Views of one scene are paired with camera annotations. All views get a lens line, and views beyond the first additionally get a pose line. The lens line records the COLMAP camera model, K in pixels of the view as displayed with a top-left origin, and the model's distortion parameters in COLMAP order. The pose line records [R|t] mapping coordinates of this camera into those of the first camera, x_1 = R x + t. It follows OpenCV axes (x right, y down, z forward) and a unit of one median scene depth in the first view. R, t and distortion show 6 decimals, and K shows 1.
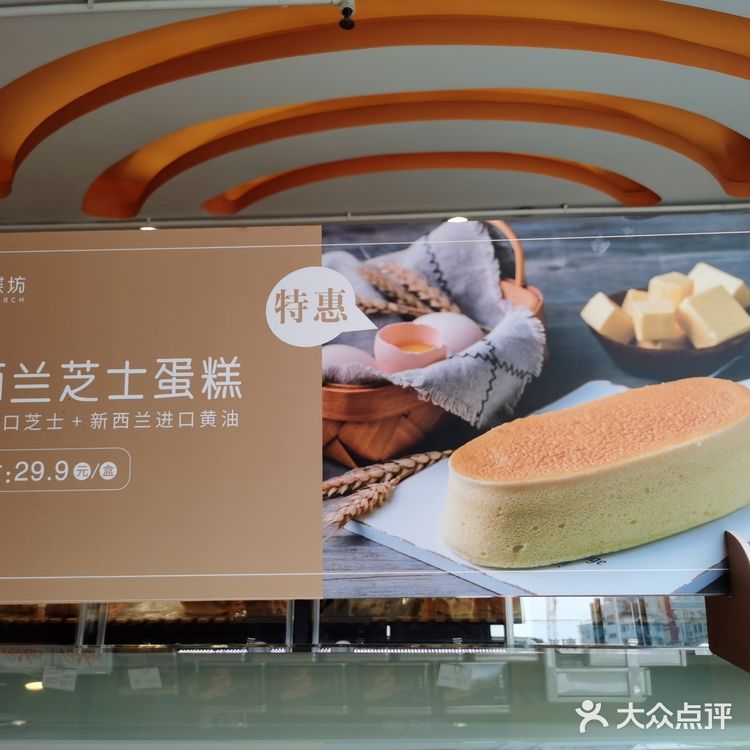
lens RADIAL K [[763.4, 0, 375.0], [0, 763.4, 373.7], [0, 0, 1]] dist [0.024854, 0.000000]
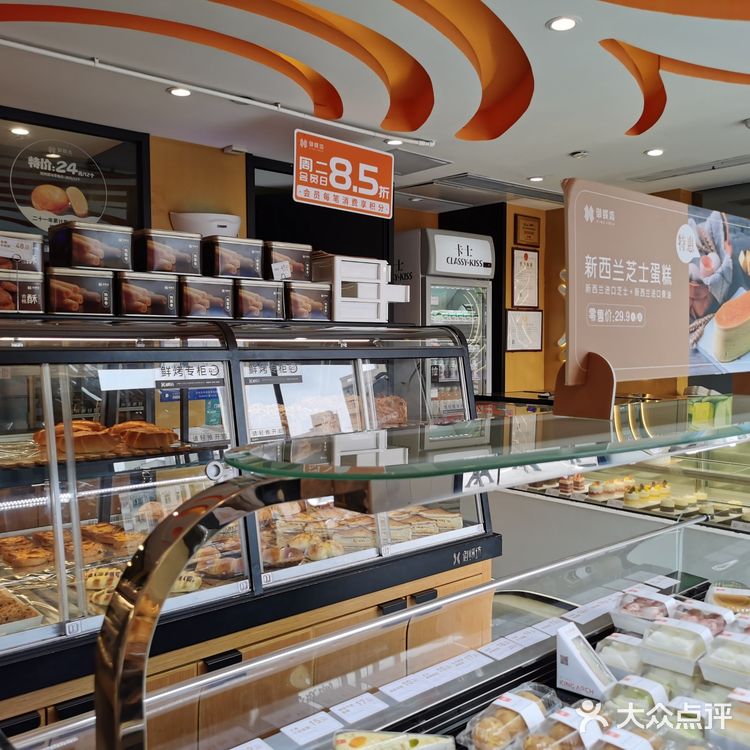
lens RADIAL K [[763.4, 0, 374.1], [0, 763.4, 376.4], [0, 0, 1]] dist [0.024854, 0.000000]
pose [[0.720547, -0.019854, 0.693122, -2.230791], [-0.104672, 0.985021, 0.137028, 0.075537], [-0.685460, -0.171285, 0.707676, 0.018282]]
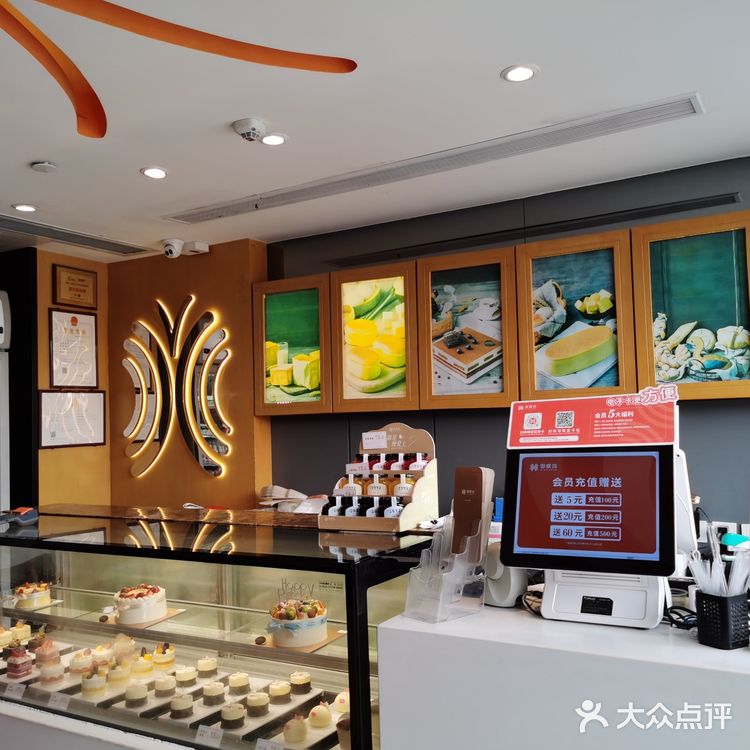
lens RADIAL K [[763.4, 0, 377.7], [0, 763.4, 376.7], [0, 0, 1]] dist [0.024854, 0.000000]
pose [[0.448513, 0.048127, 0.892479, -1.482730], [-0.102289, 0.994752, -0.002237, 0.045098], [-0.887904, -0.090287, 0.451083, -0.020968]]
